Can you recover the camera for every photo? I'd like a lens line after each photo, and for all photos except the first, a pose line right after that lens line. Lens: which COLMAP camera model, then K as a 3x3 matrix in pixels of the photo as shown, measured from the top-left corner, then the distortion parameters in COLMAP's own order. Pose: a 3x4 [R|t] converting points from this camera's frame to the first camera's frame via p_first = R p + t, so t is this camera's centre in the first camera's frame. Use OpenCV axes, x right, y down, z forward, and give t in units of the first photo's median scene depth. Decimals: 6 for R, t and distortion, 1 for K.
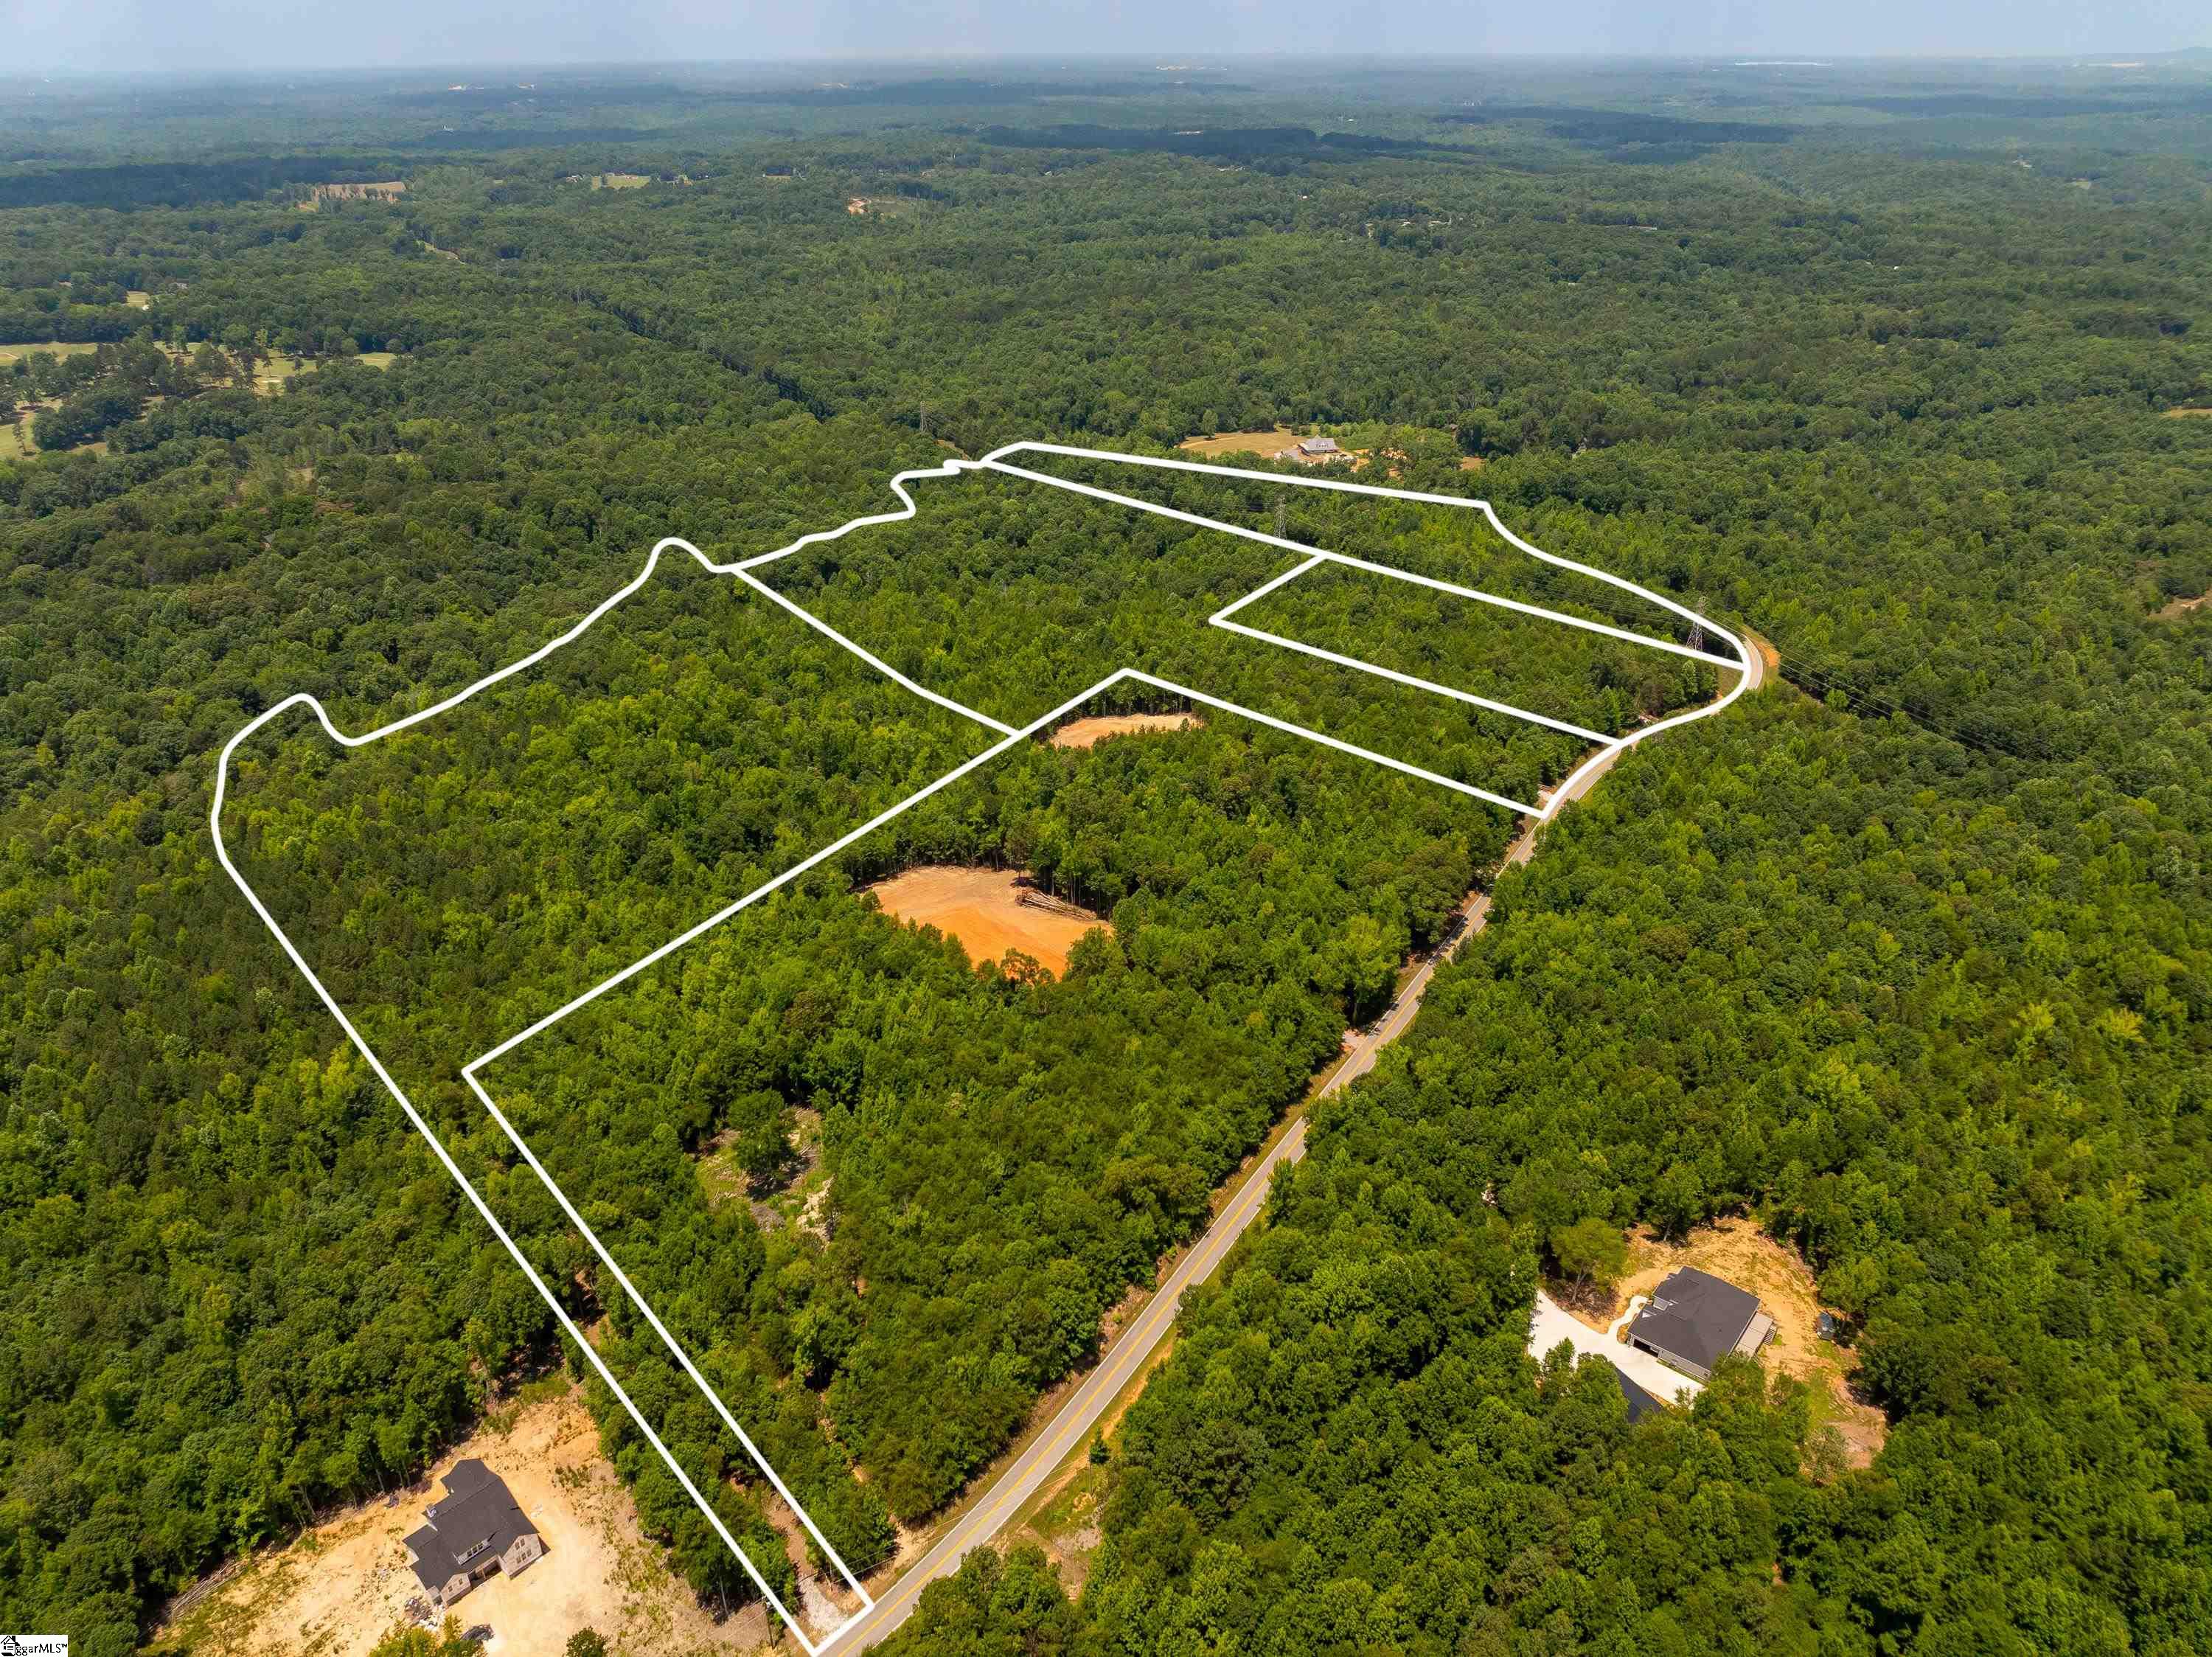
lens RADIAL K [[1546.0, 0, 1106.0], [0, 1546.0, 830.9], [0, 0, 1]] dist [-0.044637, 0.006821]
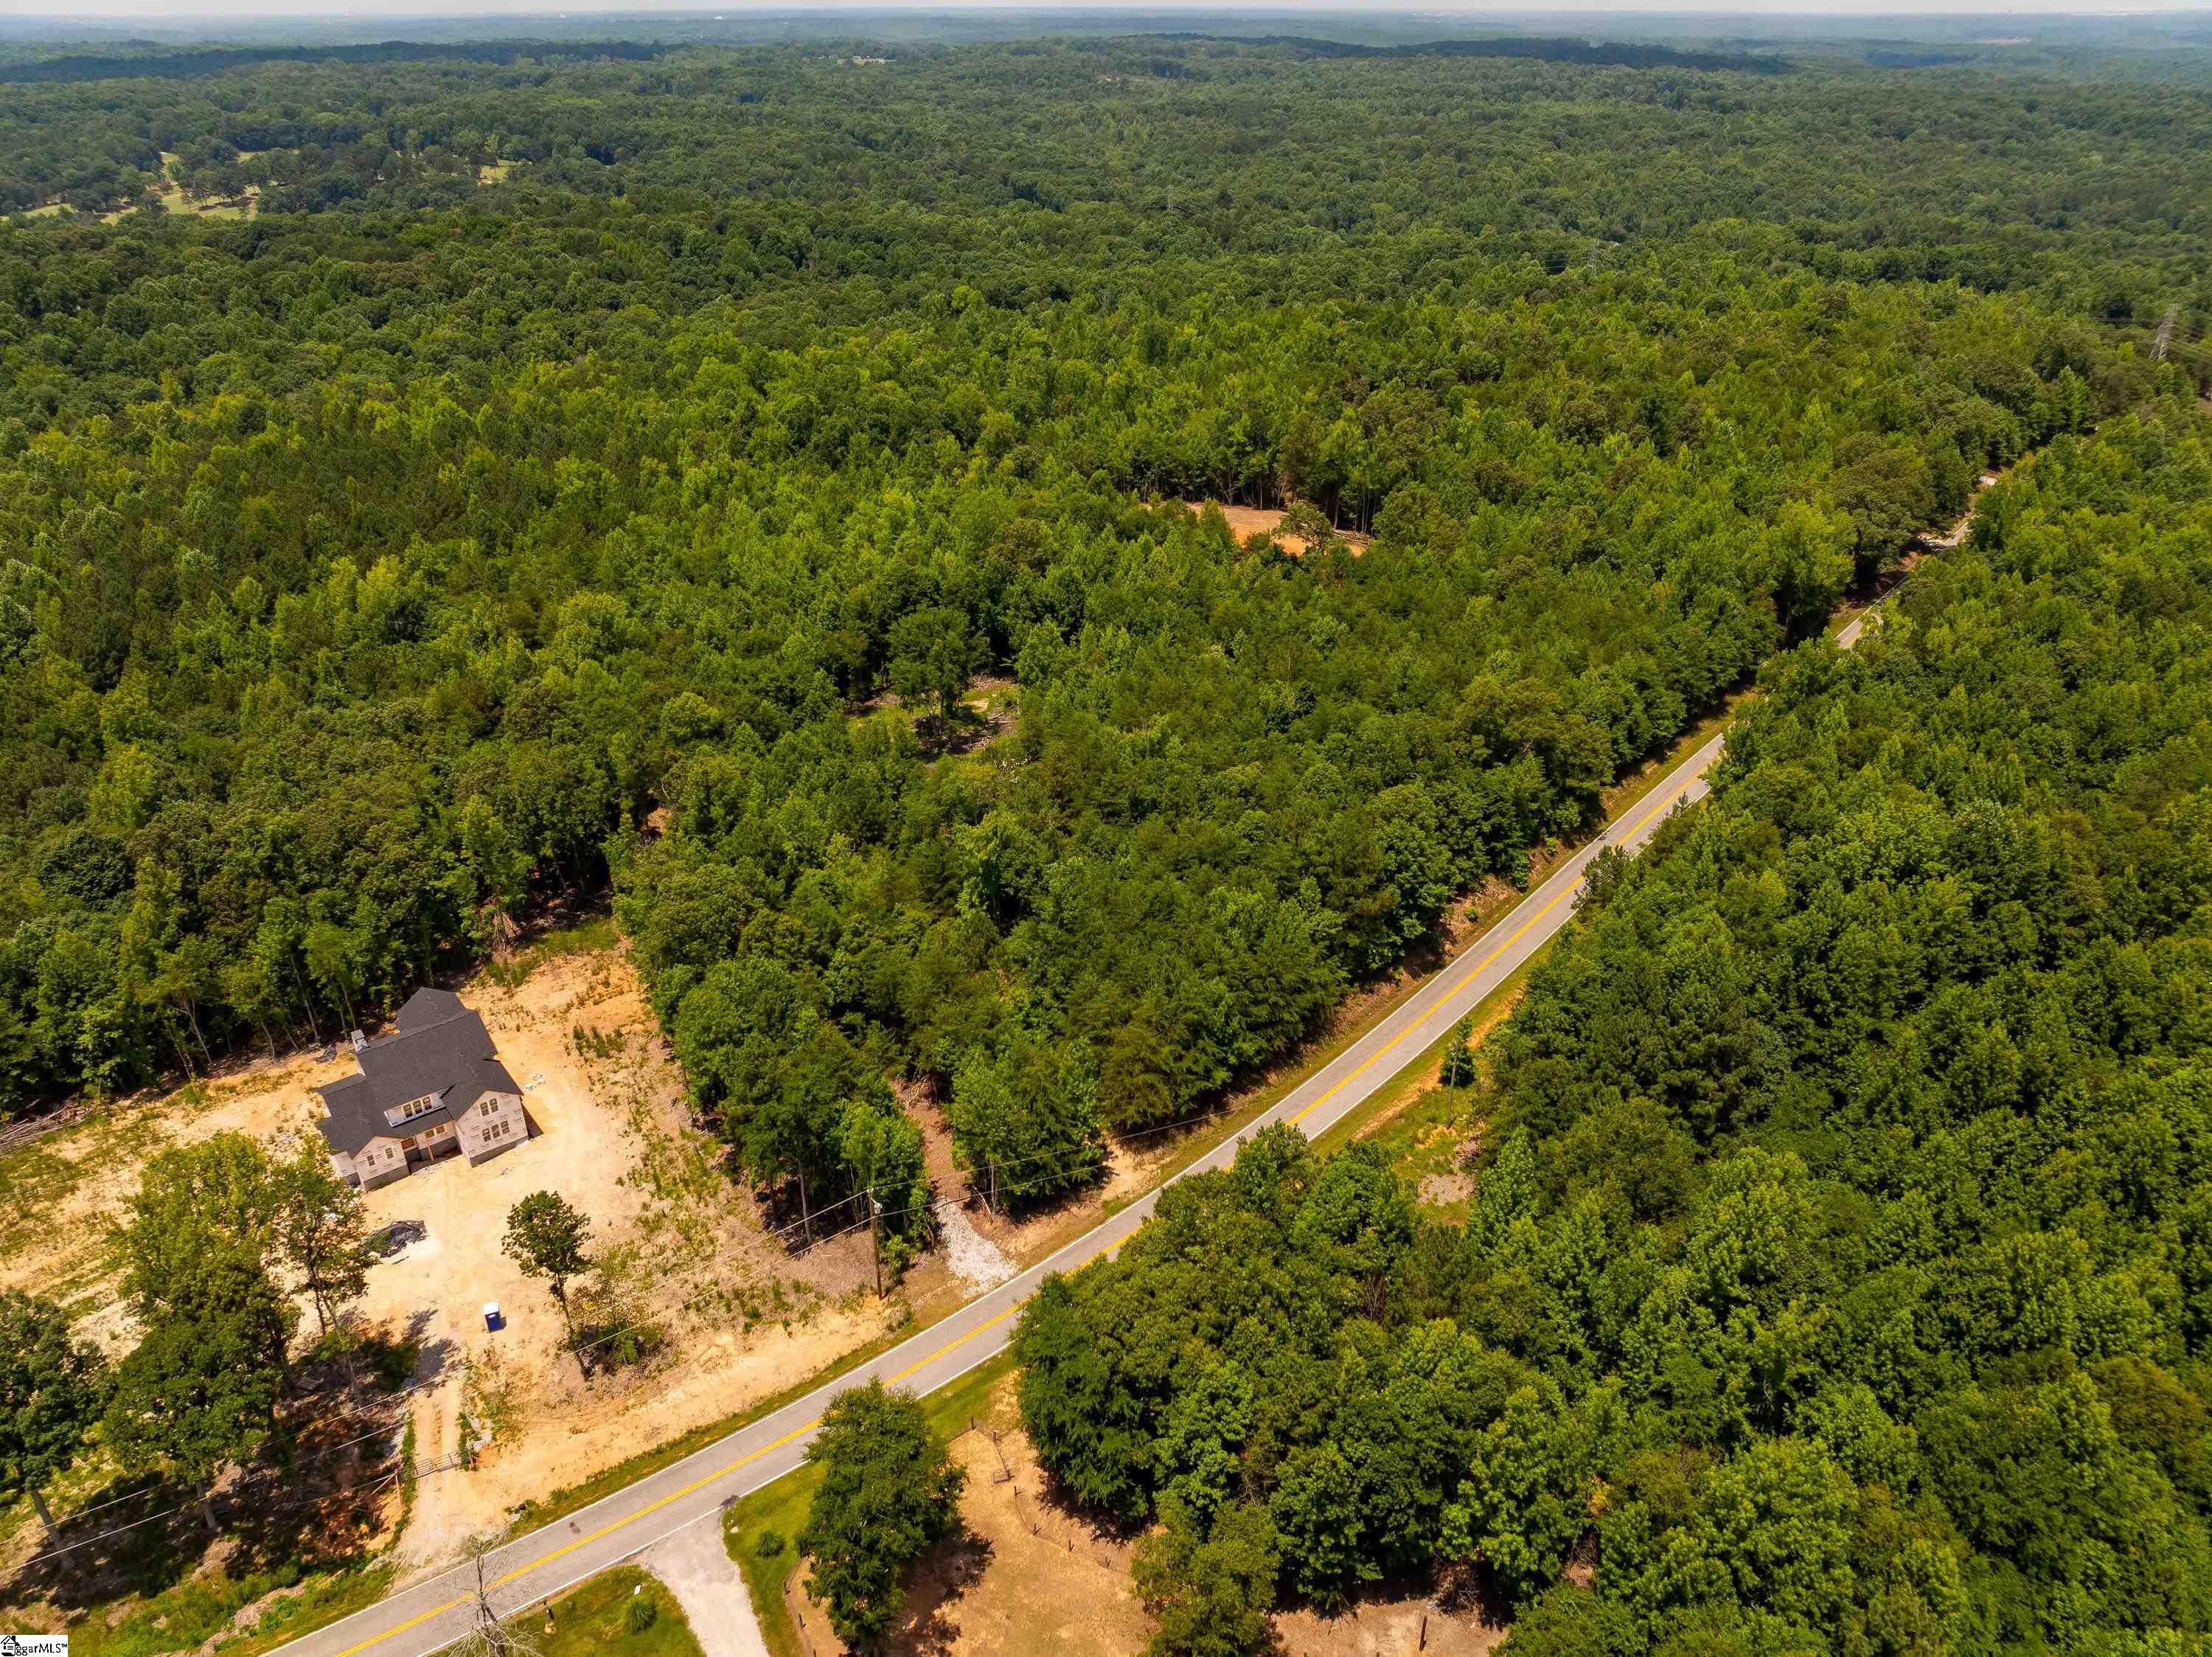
lens RADIAL K [[1546.0, 0, 1102.3], [0, 1546.0, 823.0], [0, 0, 1]] dist [-0.044637, 0.006821]
pose [[0.989175, 0.072625, -0.127509, -0.069393], [-0.070395, 0.997278, 0.021919, 0.304547], [0.128754, -0.012705, 0.991595, 0.399773]]
